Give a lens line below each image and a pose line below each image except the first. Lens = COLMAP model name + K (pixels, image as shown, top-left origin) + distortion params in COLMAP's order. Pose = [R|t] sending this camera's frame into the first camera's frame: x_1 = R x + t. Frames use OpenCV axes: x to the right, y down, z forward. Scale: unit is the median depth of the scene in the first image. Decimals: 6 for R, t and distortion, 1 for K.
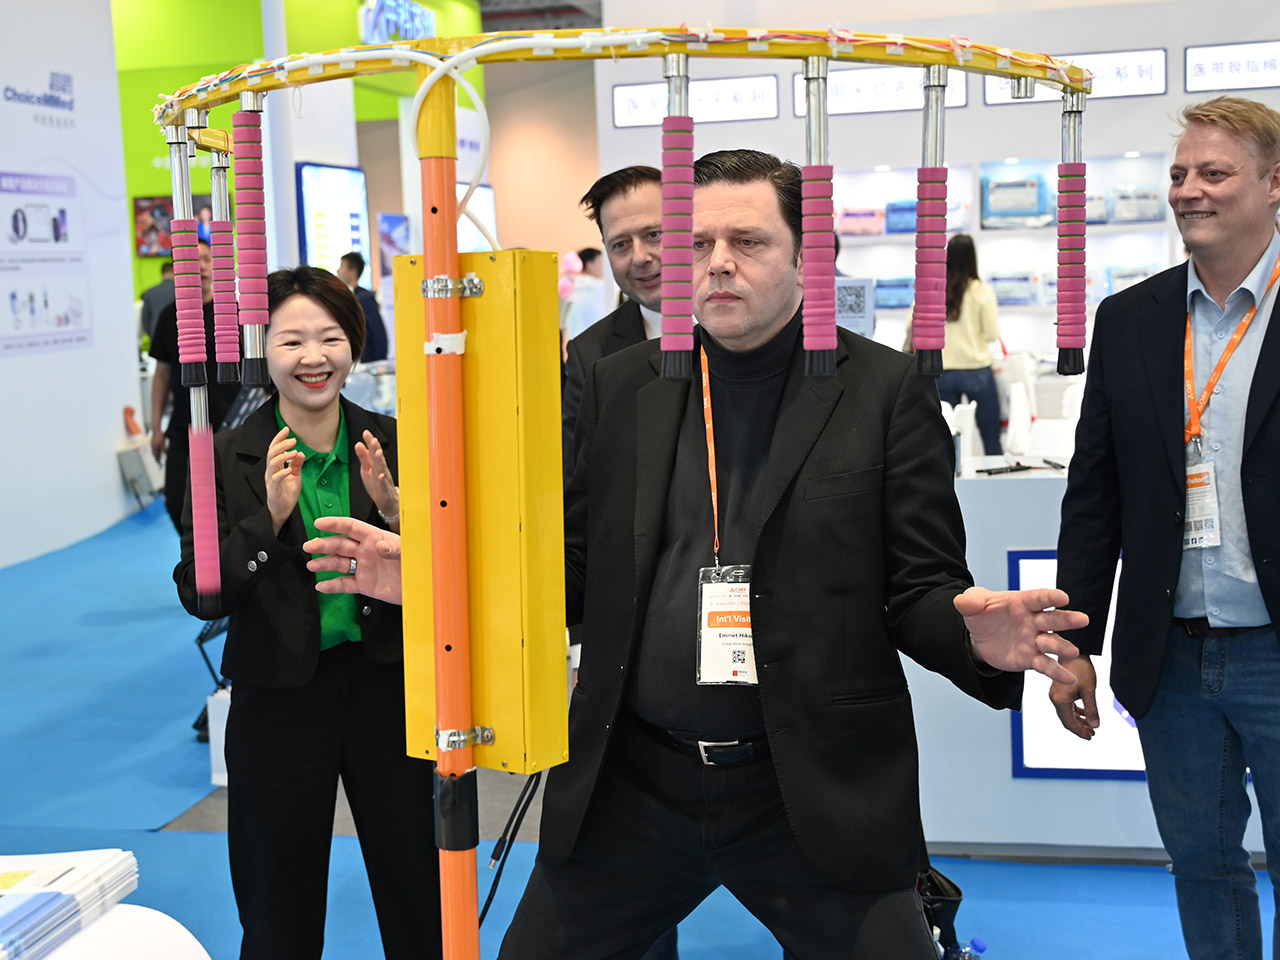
lens RADIAL K [[1599.7, 0, 640.0], [0, 1599.7, 480.0], [0, 0, 1]] dist [0.033182, -0.000641]
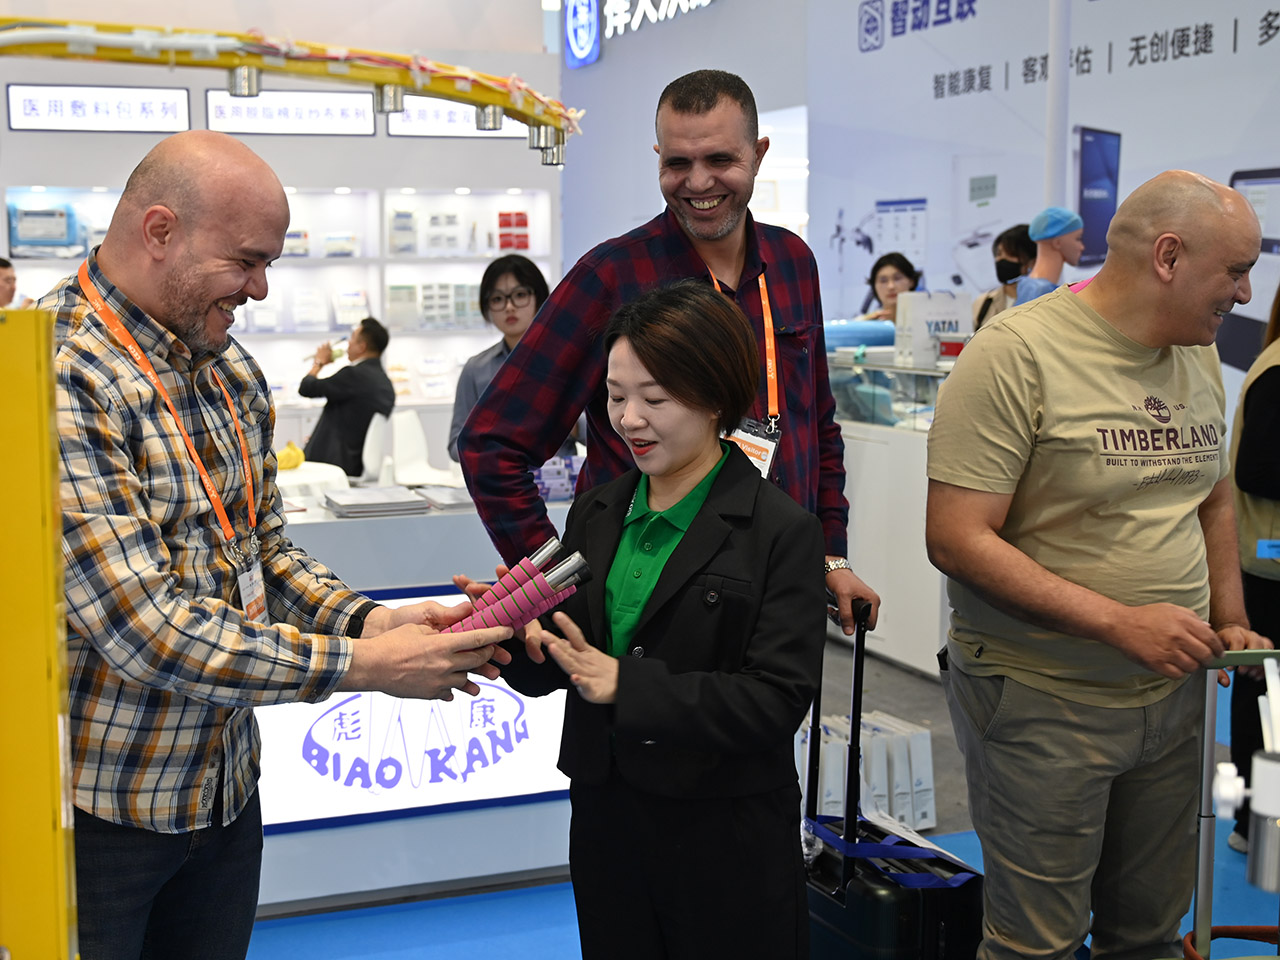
lens RADIAL K [[1599.7, 0, 640.0], [0, 1599.7, 480.0], [0, 0, 1]] dist [0.033182, -0.000641]
pose [[0.830361, -0.041101, 0.555707, -0.150749], [0.052759, 0.998595, -0.004977, -0.009693], [-0.554722, 0.033451, 0.831363, 0.071769]]
